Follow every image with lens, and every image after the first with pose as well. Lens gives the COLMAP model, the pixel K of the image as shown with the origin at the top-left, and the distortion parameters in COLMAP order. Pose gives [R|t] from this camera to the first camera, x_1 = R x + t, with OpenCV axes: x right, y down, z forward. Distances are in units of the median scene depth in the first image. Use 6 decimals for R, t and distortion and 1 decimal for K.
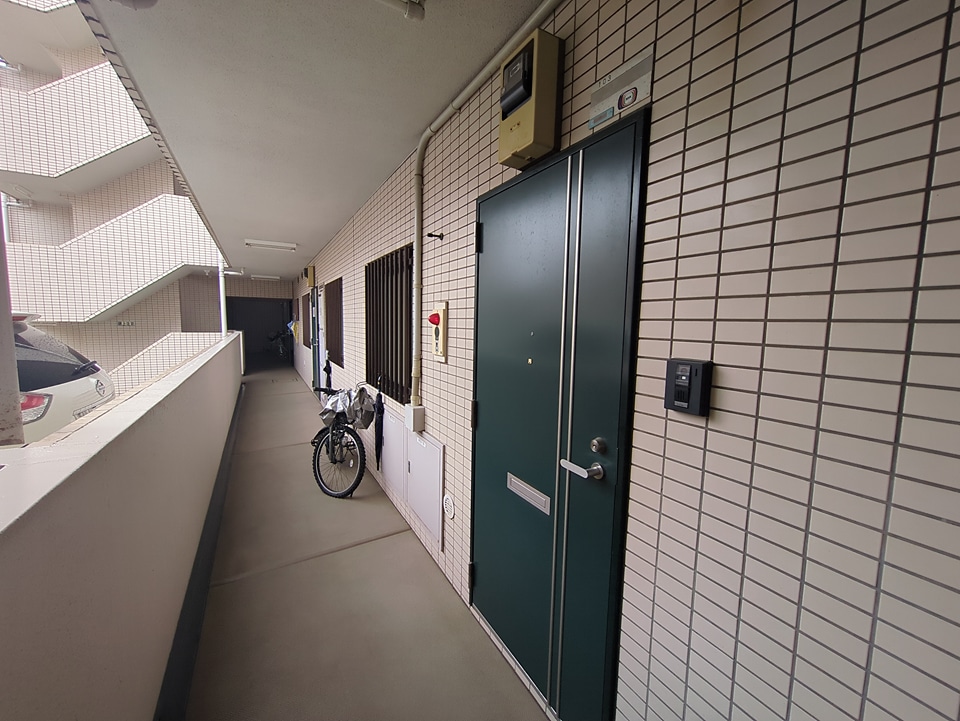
lens RADIAL K [[380.7, 0, 480.0], [0, 380.7, 360.5], [0, 0, 1]] dist [0.000732, 0.000085]
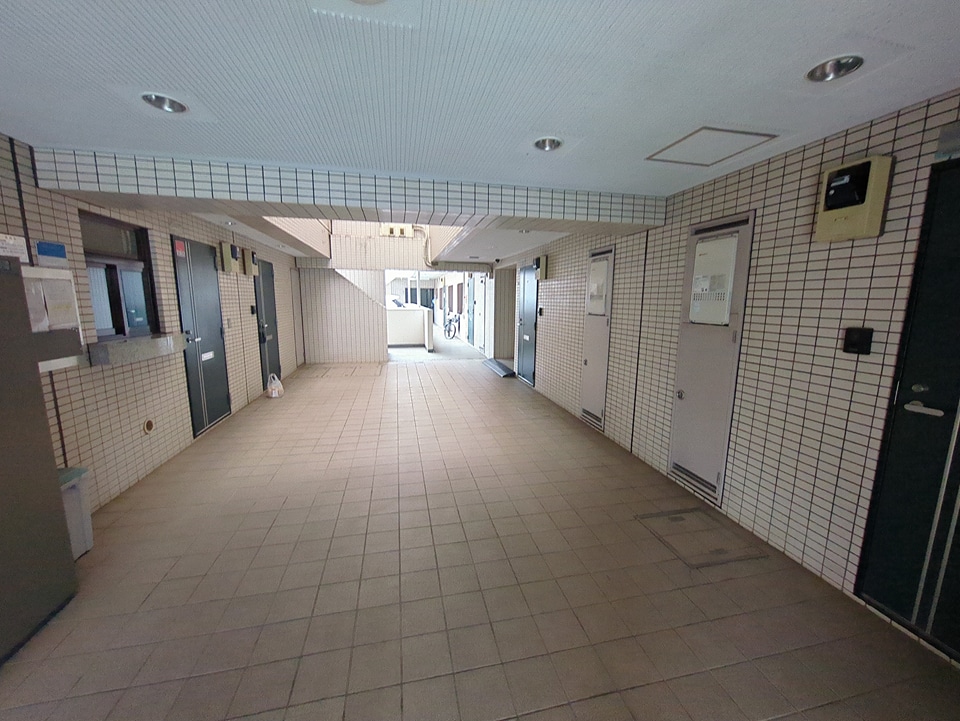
lens RADIAL K [[380.7, 0, 480.0], [0, 380.7, 360.5], [0, 0, 1]] dist [0.000732, 0.000085]
pose [[0.954250, 0.034200, -0.297047, 0.607465], [-0.015696, 0.997797, 0.064459, 0.151877], [0.298597, -0.056847, 0.952685, -1.482042]]
